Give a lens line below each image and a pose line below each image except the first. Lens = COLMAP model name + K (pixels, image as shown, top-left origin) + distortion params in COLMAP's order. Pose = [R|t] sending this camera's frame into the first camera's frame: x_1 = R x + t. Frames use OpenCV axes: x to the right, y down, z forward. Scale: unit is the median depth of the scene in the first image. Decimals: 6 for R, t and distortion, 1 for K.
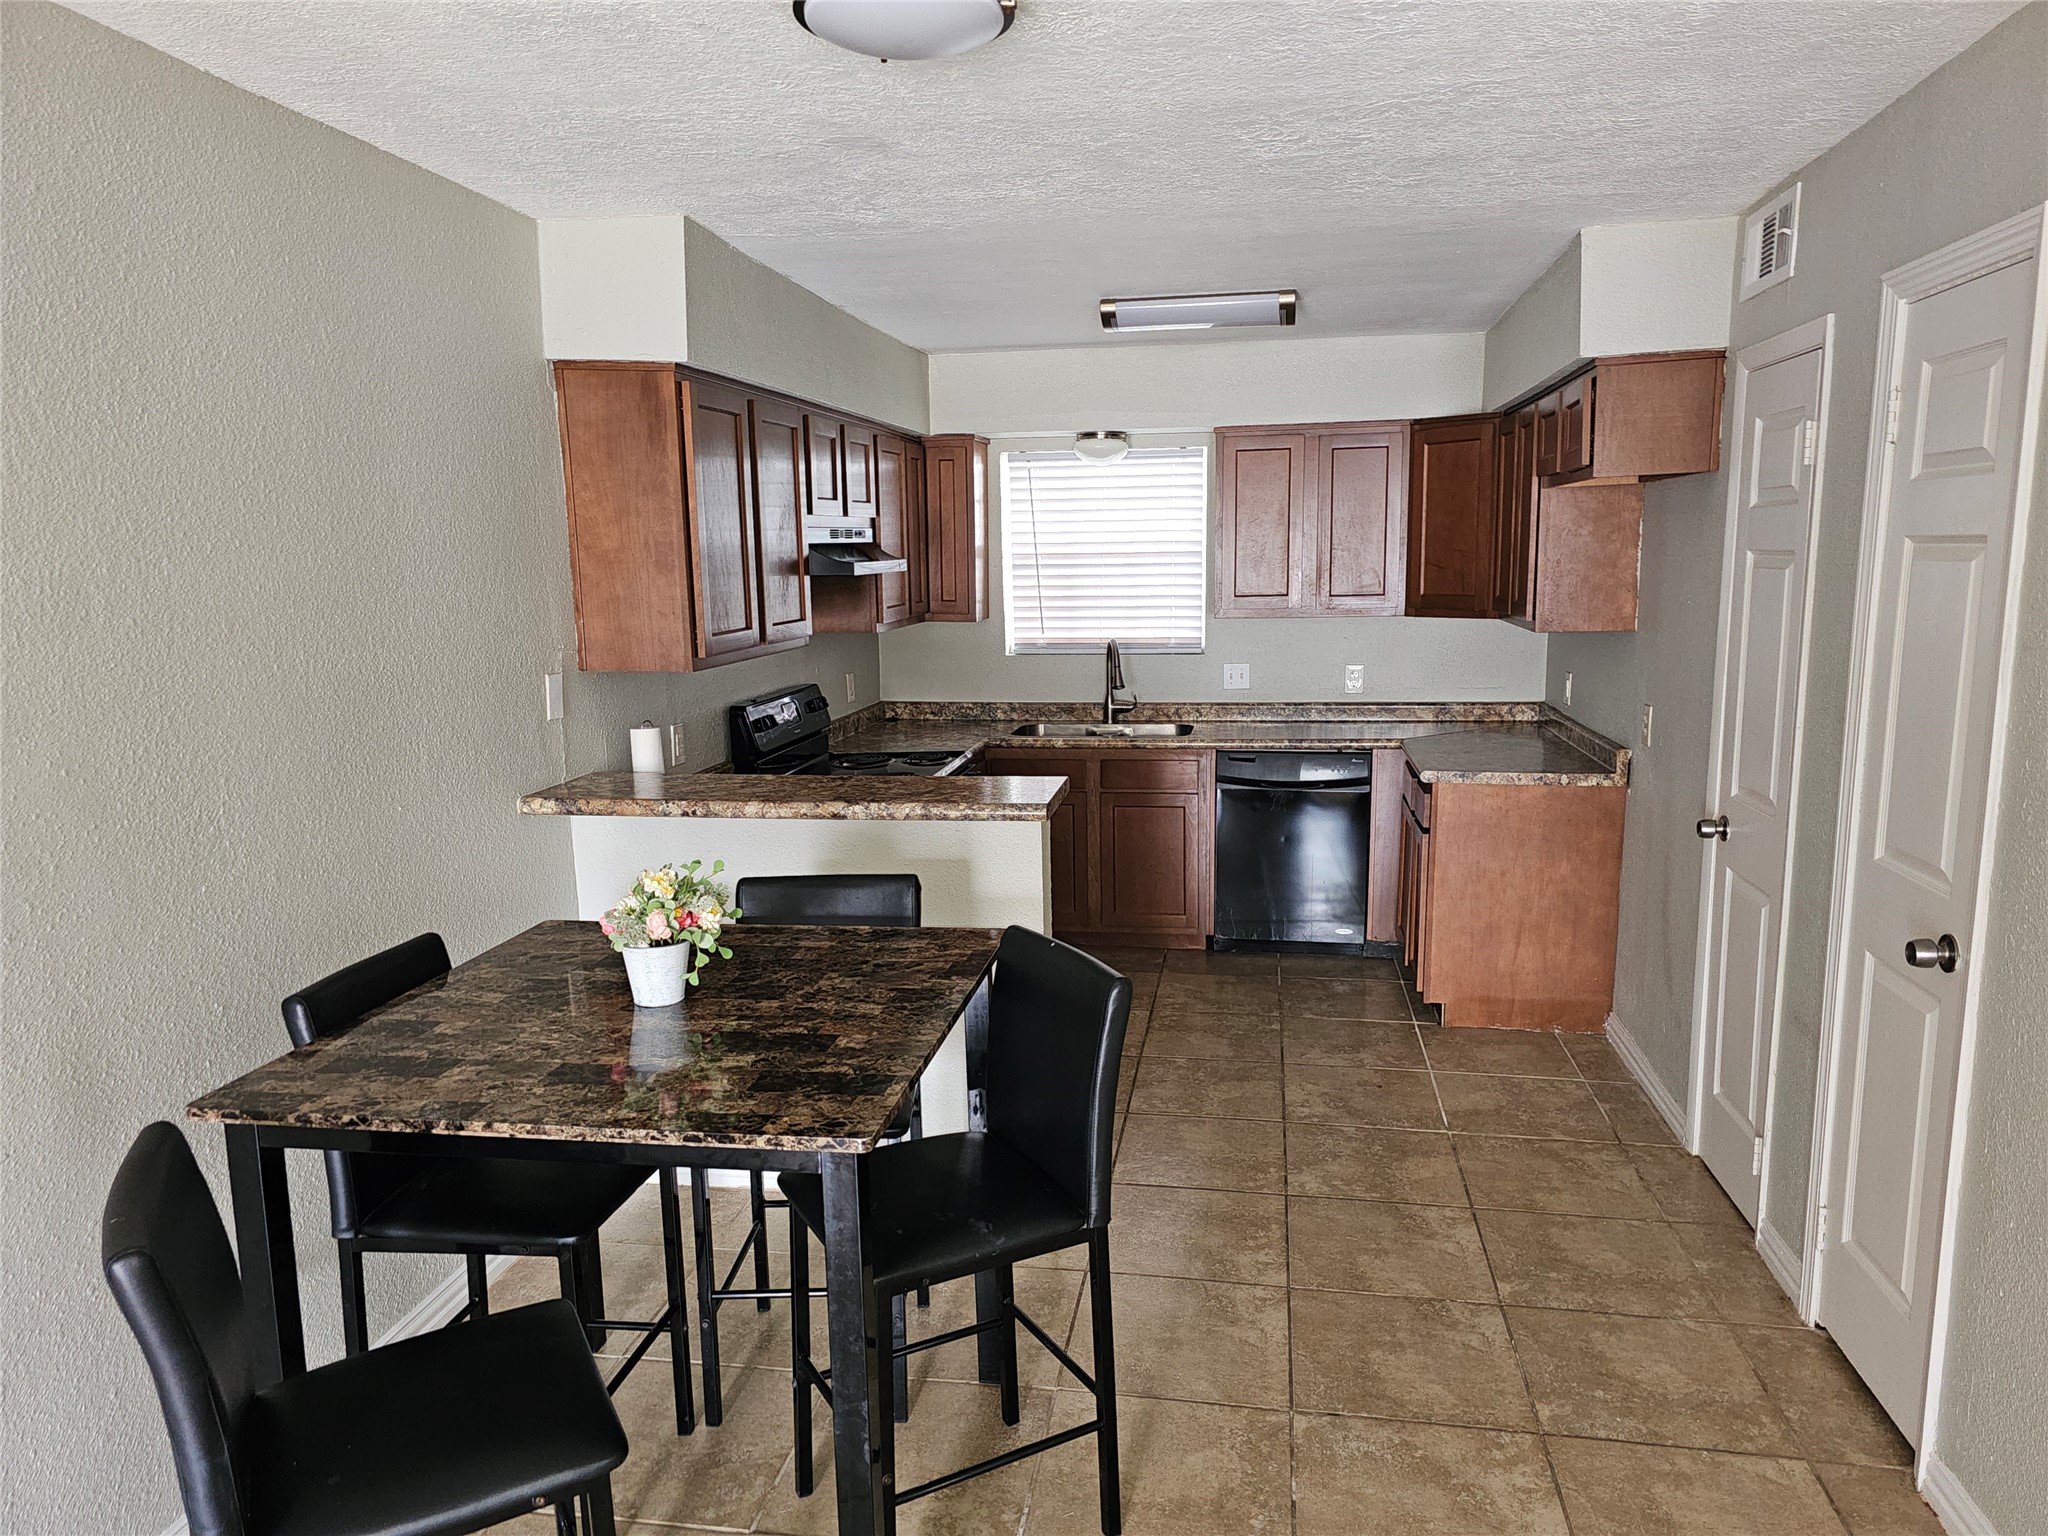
lens RADIAL K [[1372.2, 0, 1046.5], [0, 1372.2, 798.4], [0, 0, 1]] dist [0.059141, -0.056057]
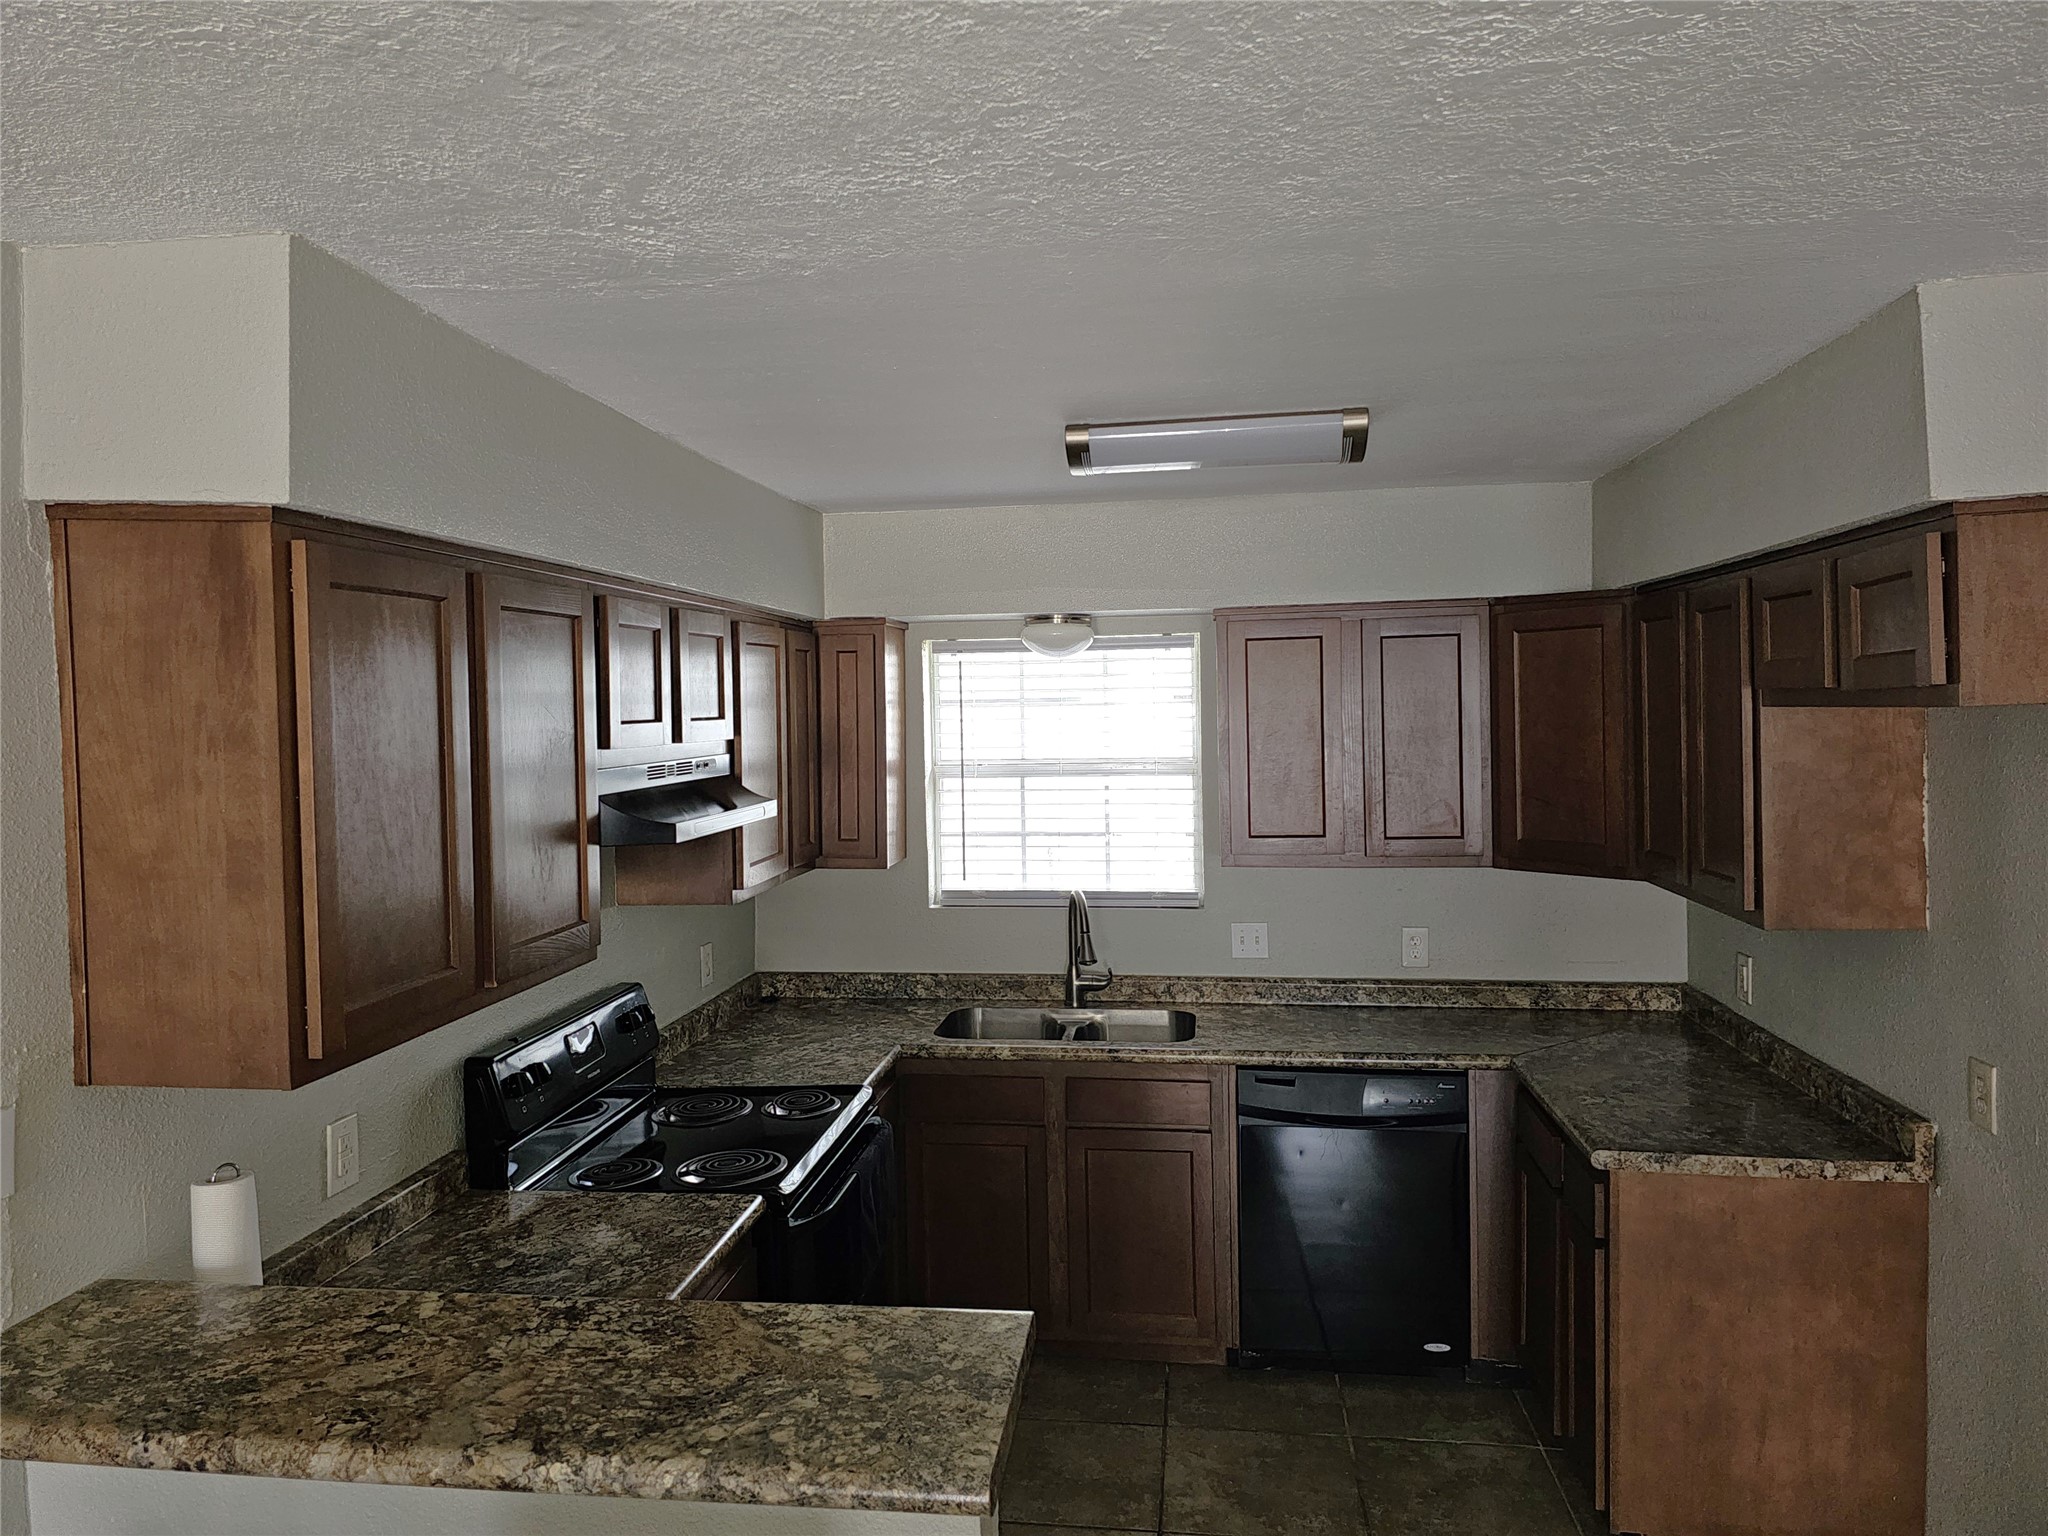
lens RADIAL K [[1372.2, 0, 1017.6], [0, 1372.2, 747.0], [0, 0, 1]] dist [0.059141, -0.056057]
pose [[0.999688, -0.004529, 0.024549, -0.000332], [0.008244, 0.988131, -0.153395, -0.110625], [-0.023563, 0.153549, 0.987860, 0.380867]]
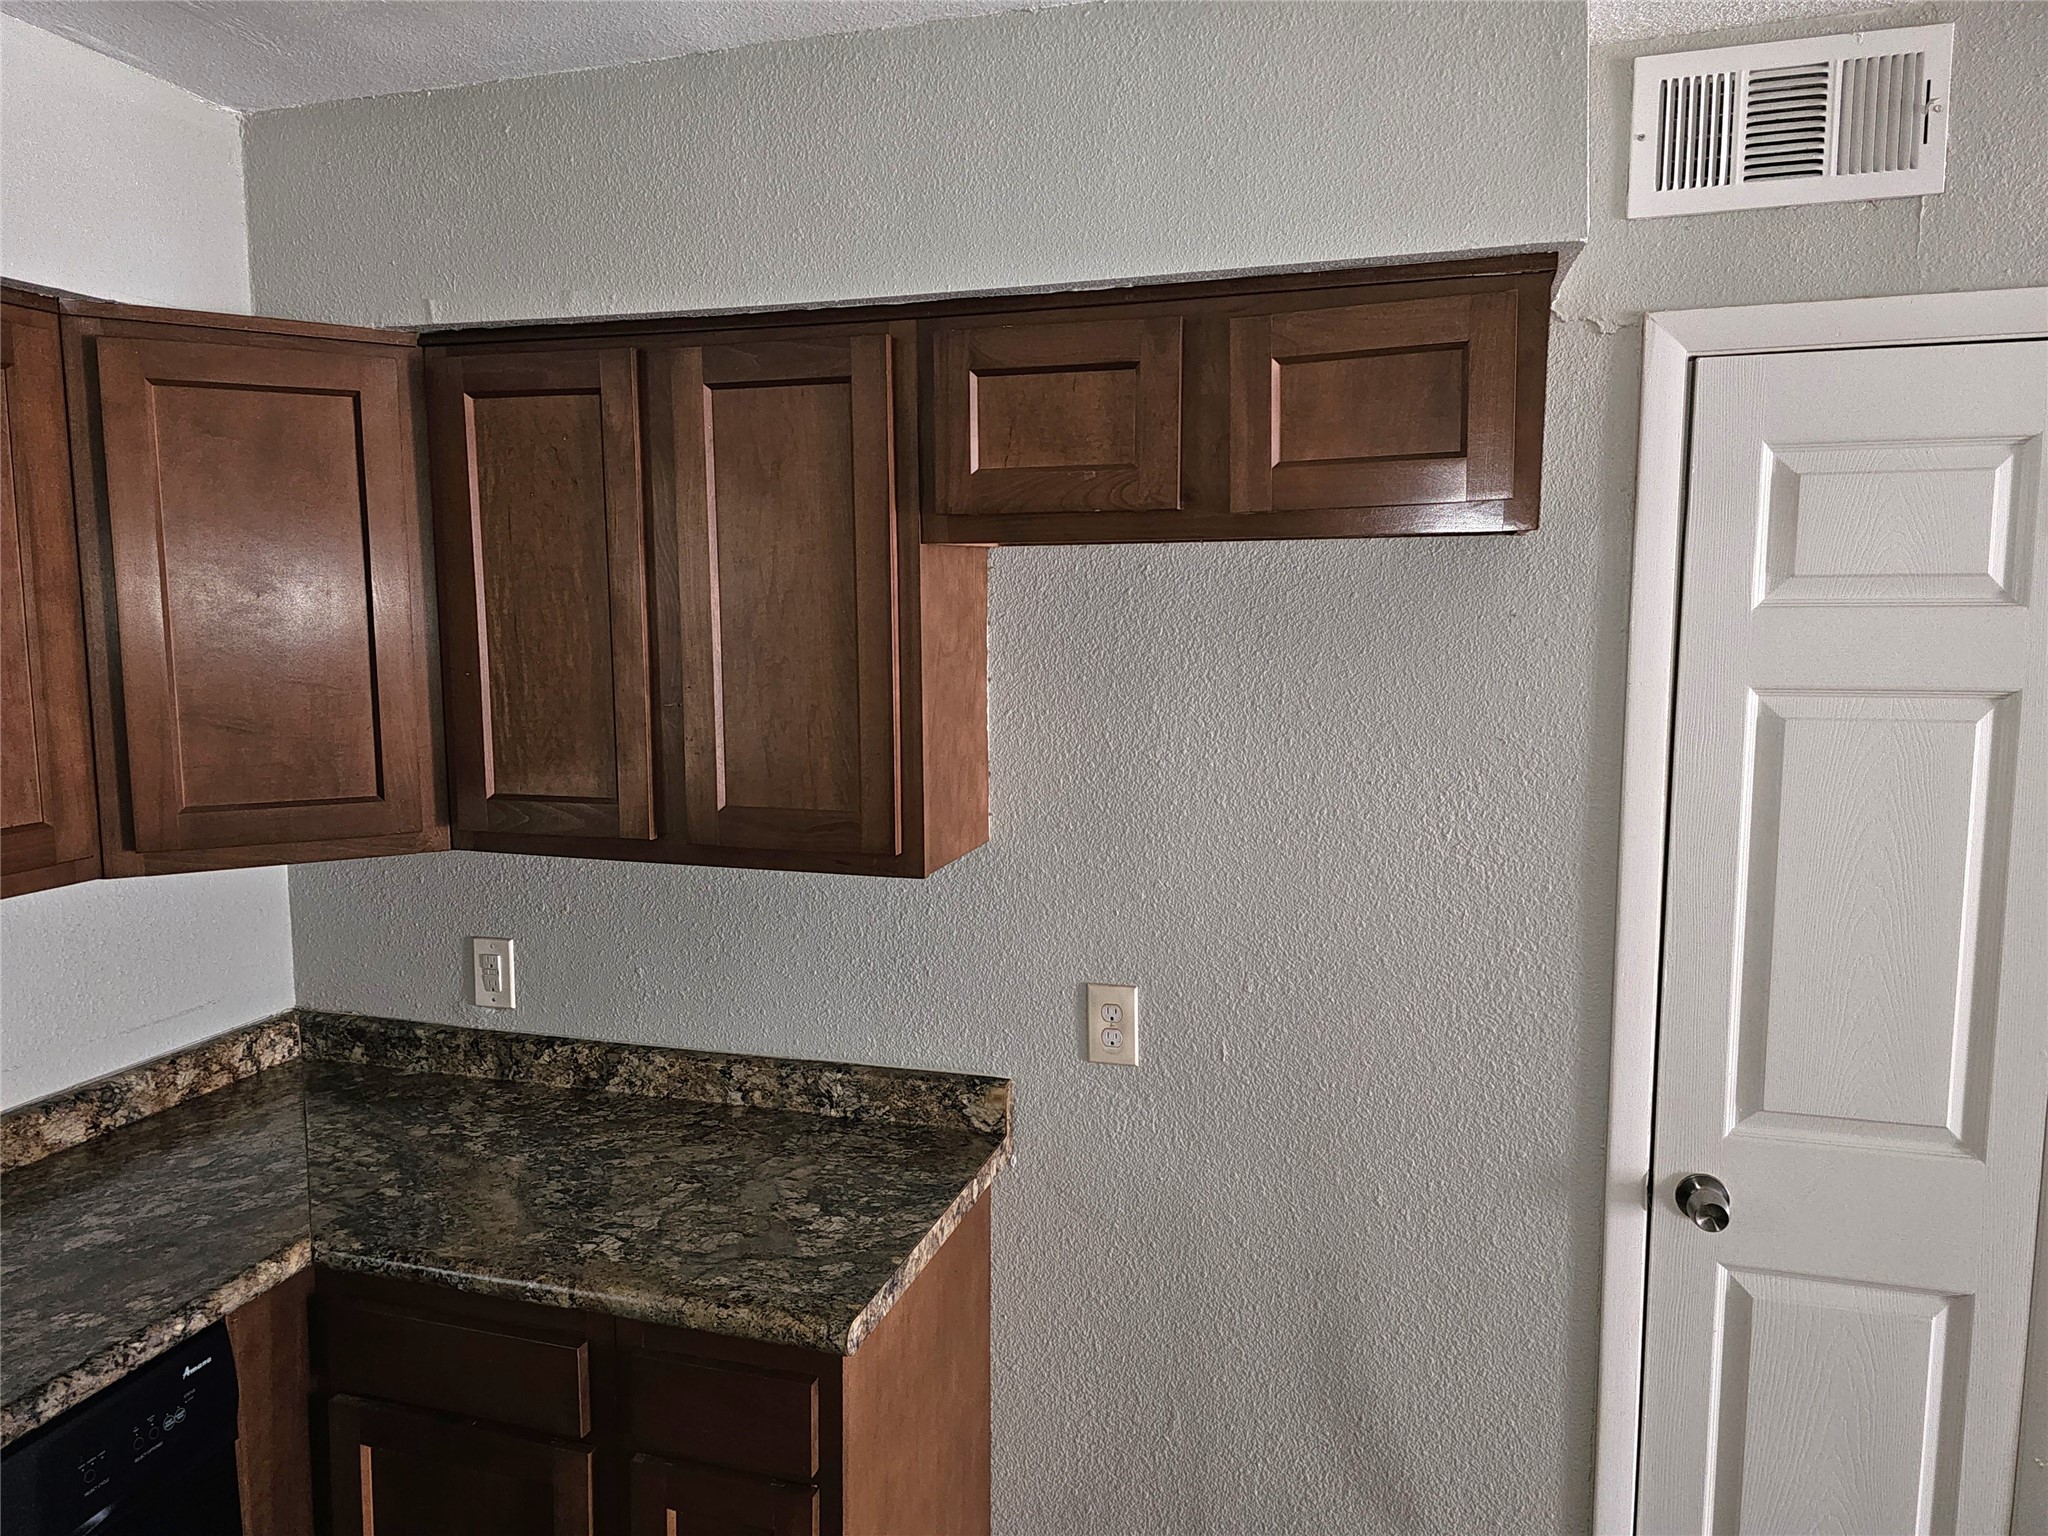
lens RADIAL K [[1372.2, 0, 1023.0], [0, 1372.2, 763.7], [0, 0, 1]] dist [0.059141, -0.056057]
pose [[0.125523, -0.095907, 0.987444, -0.054042], [0.170770, 0.982549, 0.073724, -0.185922], [-0.977283, 0.159372, 0.139710, 0.932163]]
